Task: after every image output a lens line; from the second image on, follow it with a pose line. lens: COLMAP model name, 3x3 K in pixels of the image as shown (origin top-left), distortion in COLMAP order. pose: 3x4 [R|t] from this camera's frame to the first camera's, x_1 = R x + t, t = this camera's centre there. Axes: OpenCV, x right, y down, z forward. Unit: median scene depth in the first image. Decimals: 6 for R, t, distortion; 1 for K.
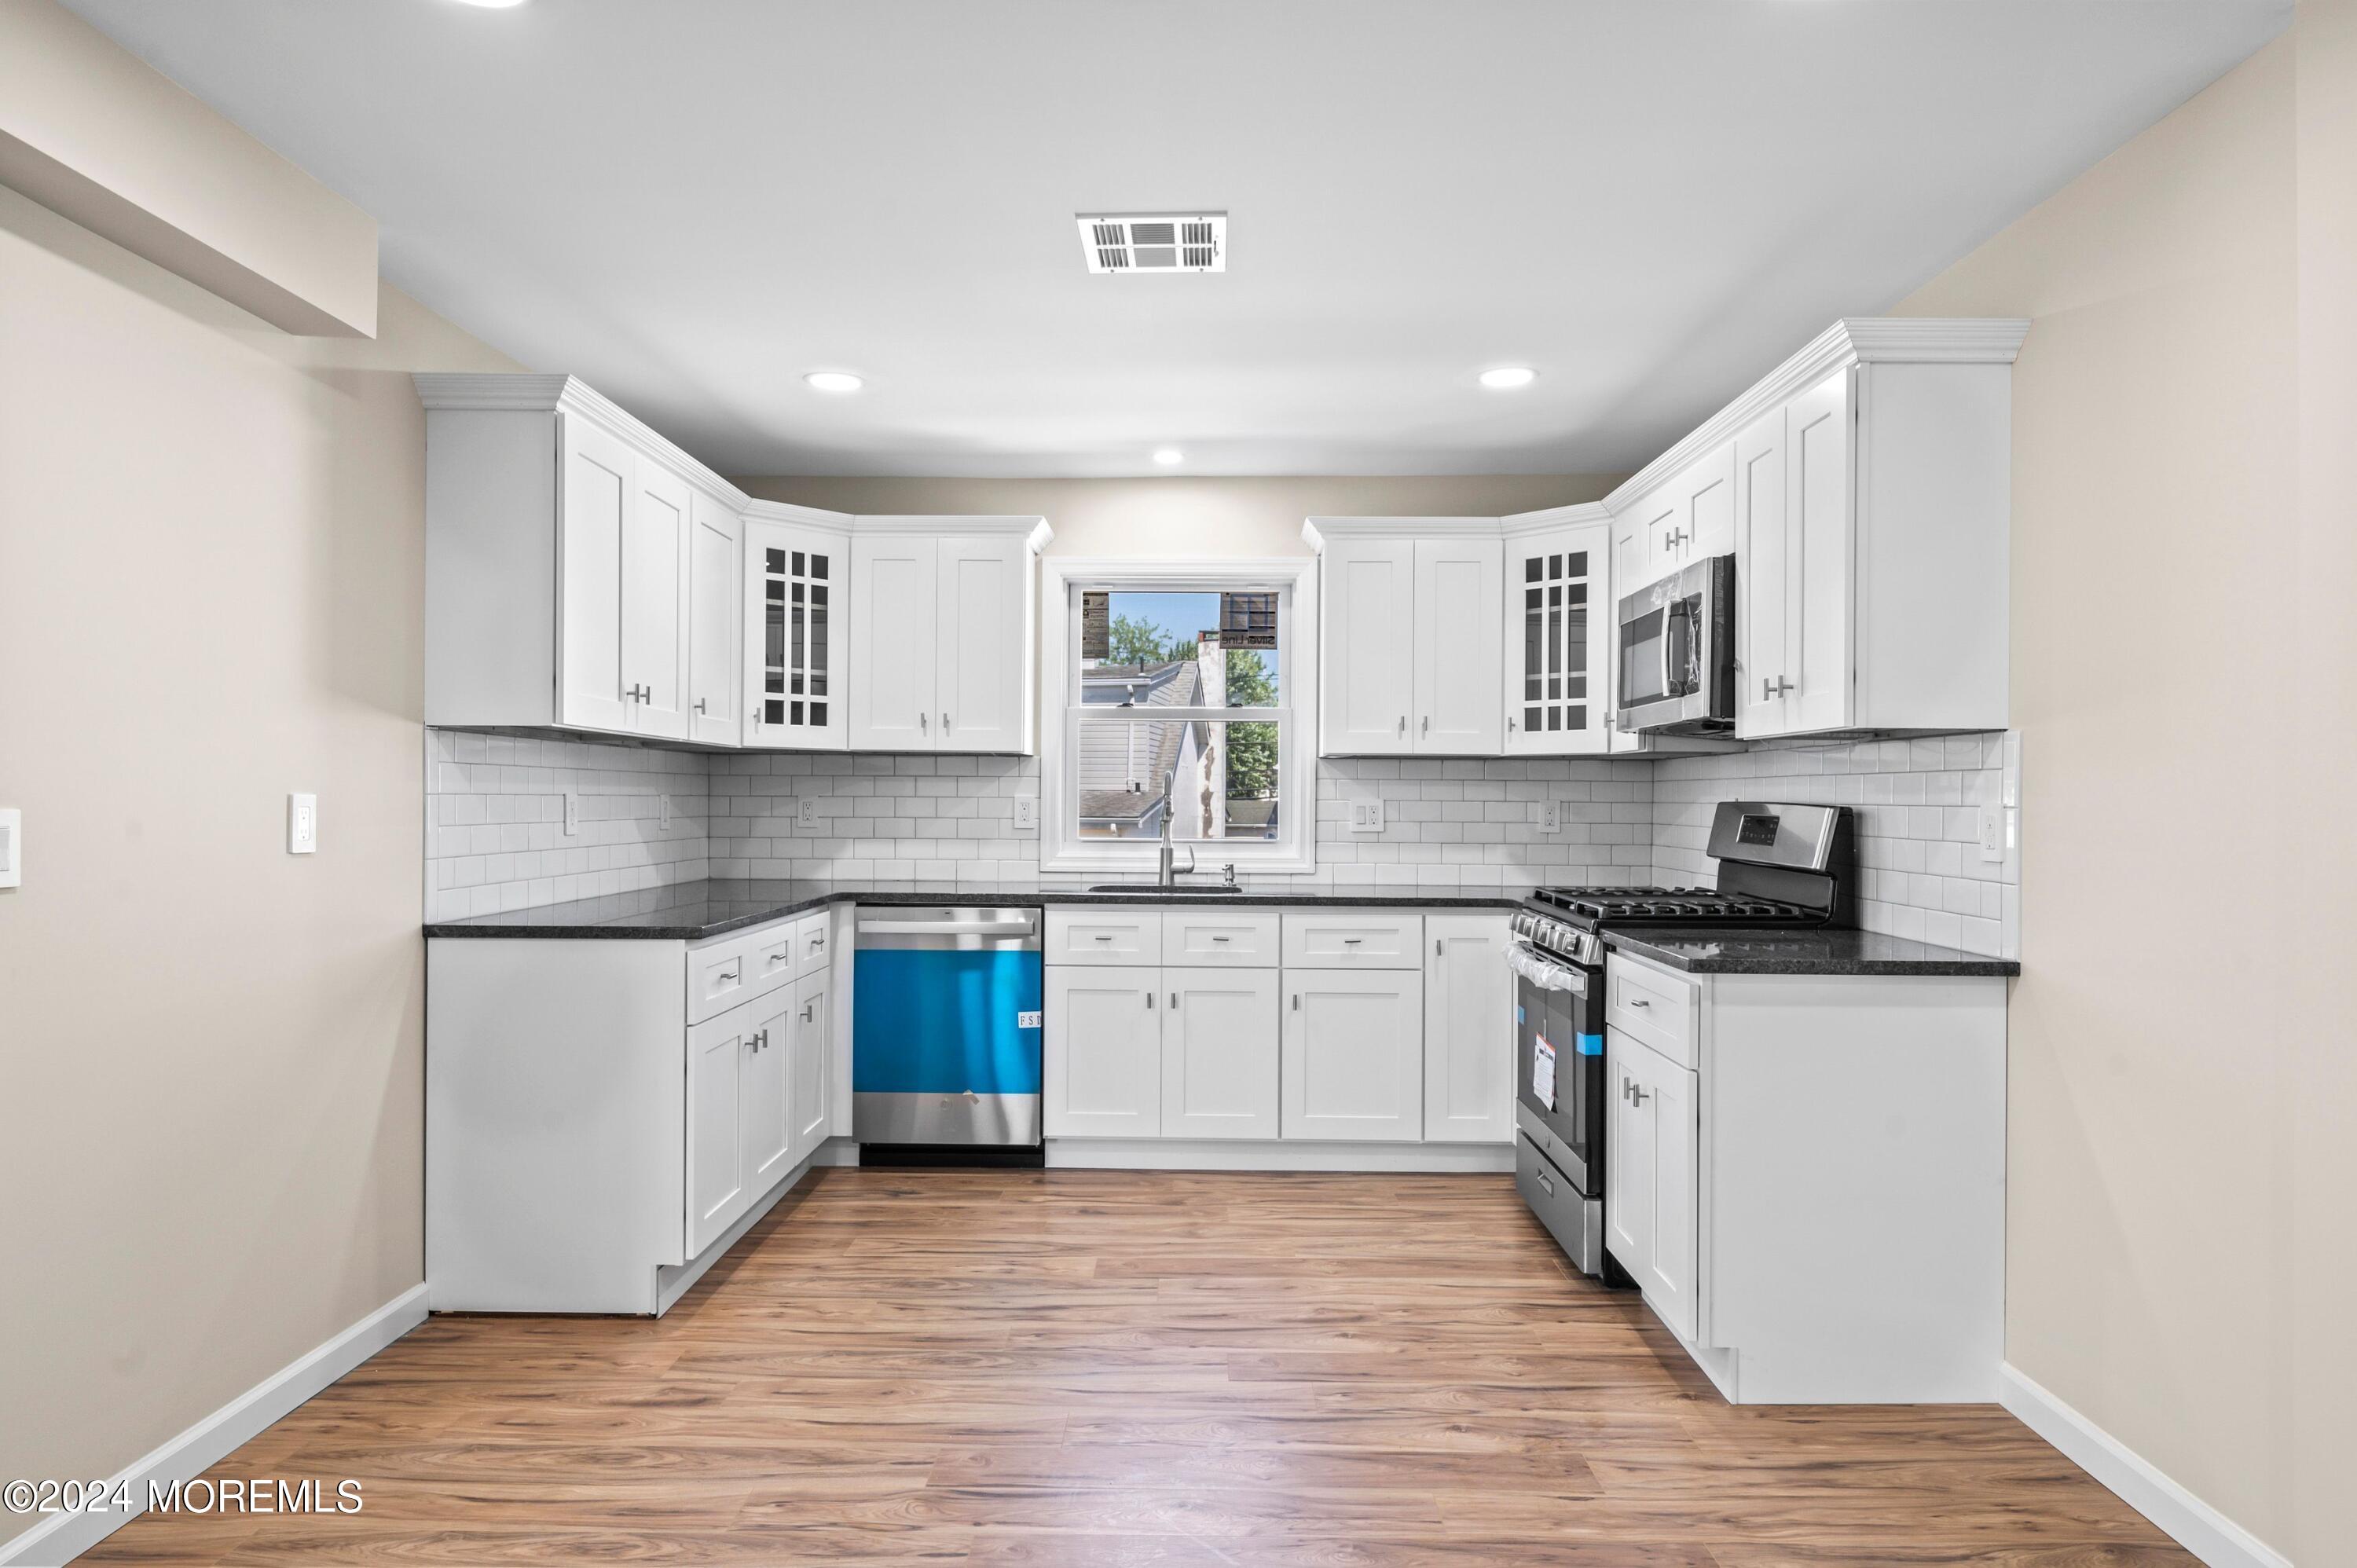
lens RADIAL K [[1417.2, 0, 1176.6], [0, 1417.2, 794.3], [0, 0, 1]] dist [-0.001956, 0.002504]
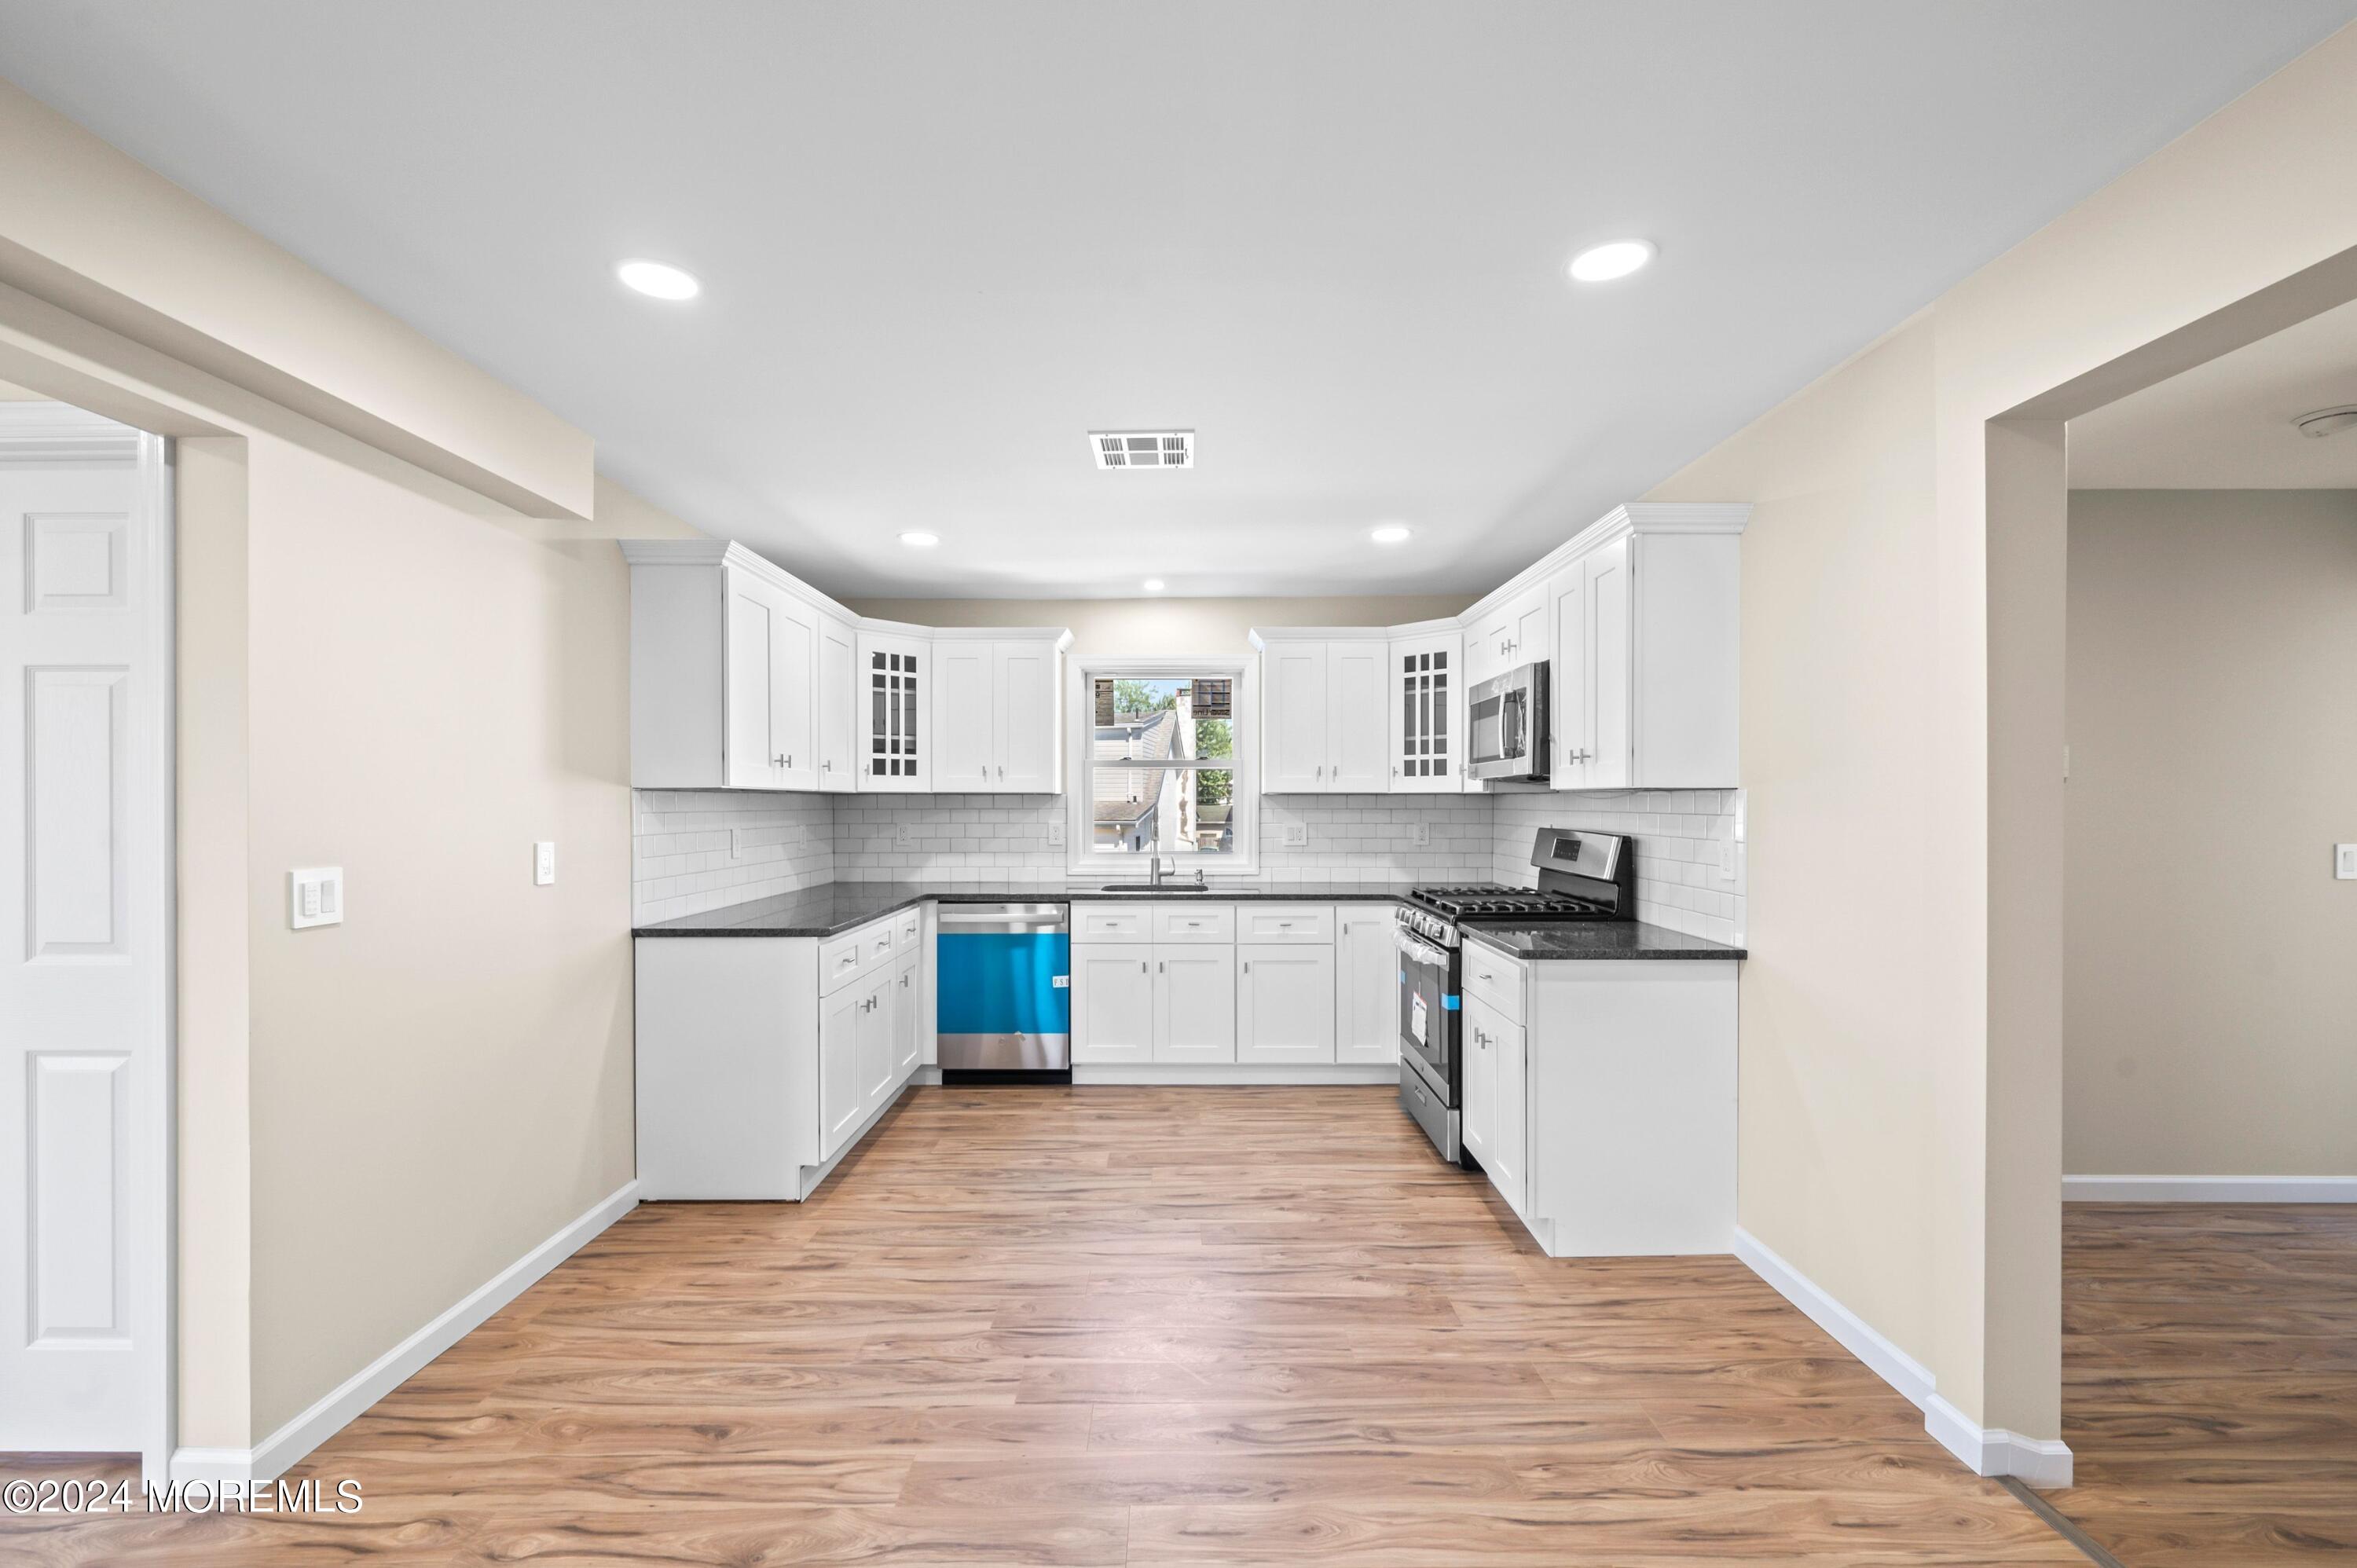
lens RADIAL K [[987.7, 0, 1177.7], [0, 987.7, 806.5], [0, 0, 1]] dist [-0.000653, -0.000329]
pose [[0.999846, -0.007652, 0.015786, 0.000118], [0.007528, 0.999941, 0.007849, -0.028461], [-0.015846, -0.007729, 0.999845, 0.002978]]
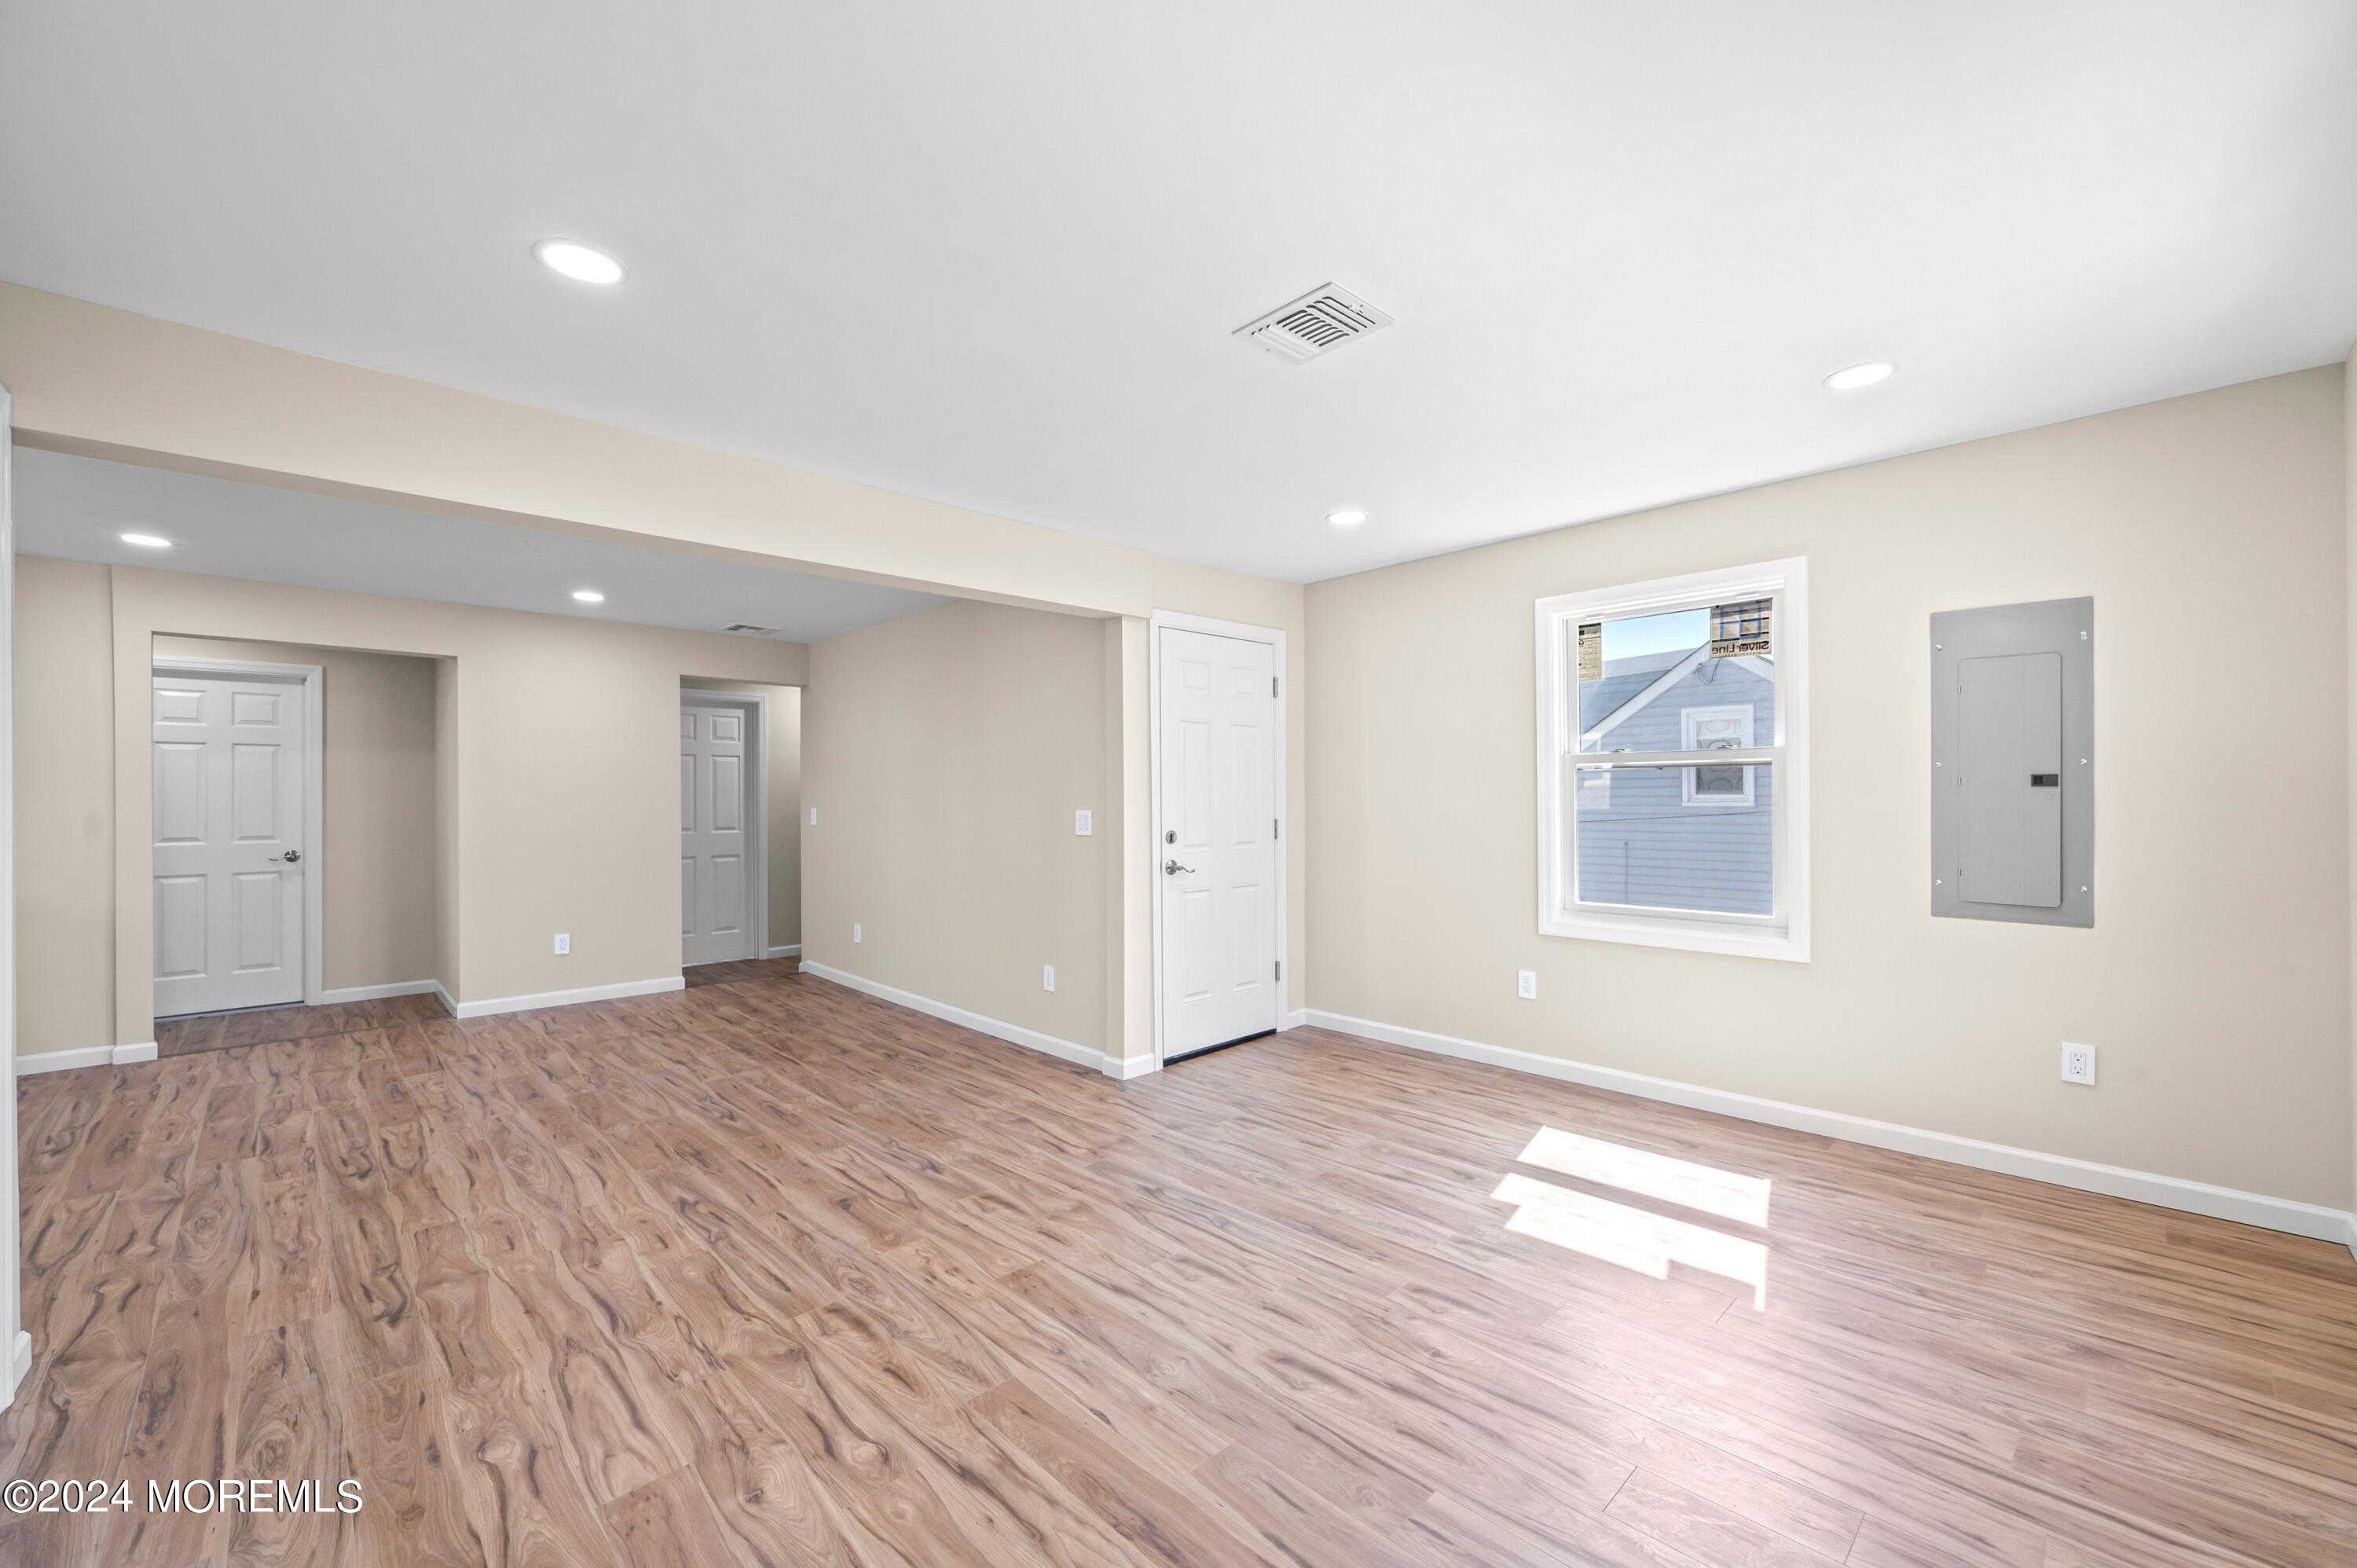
lens RADIAL K [[930.9, 0, 1178.6], [0, 930.9, 789.0], [0, 0, 1]] dist [-0.000566, -0.000383]
pose [[-0.706814, 0.003112, 0.707393, -1.292178], [-0.001234, 0.999983, -0.005632, -0.015314], [-0.707399, -0.004854, -0.706798, 0.405382]]
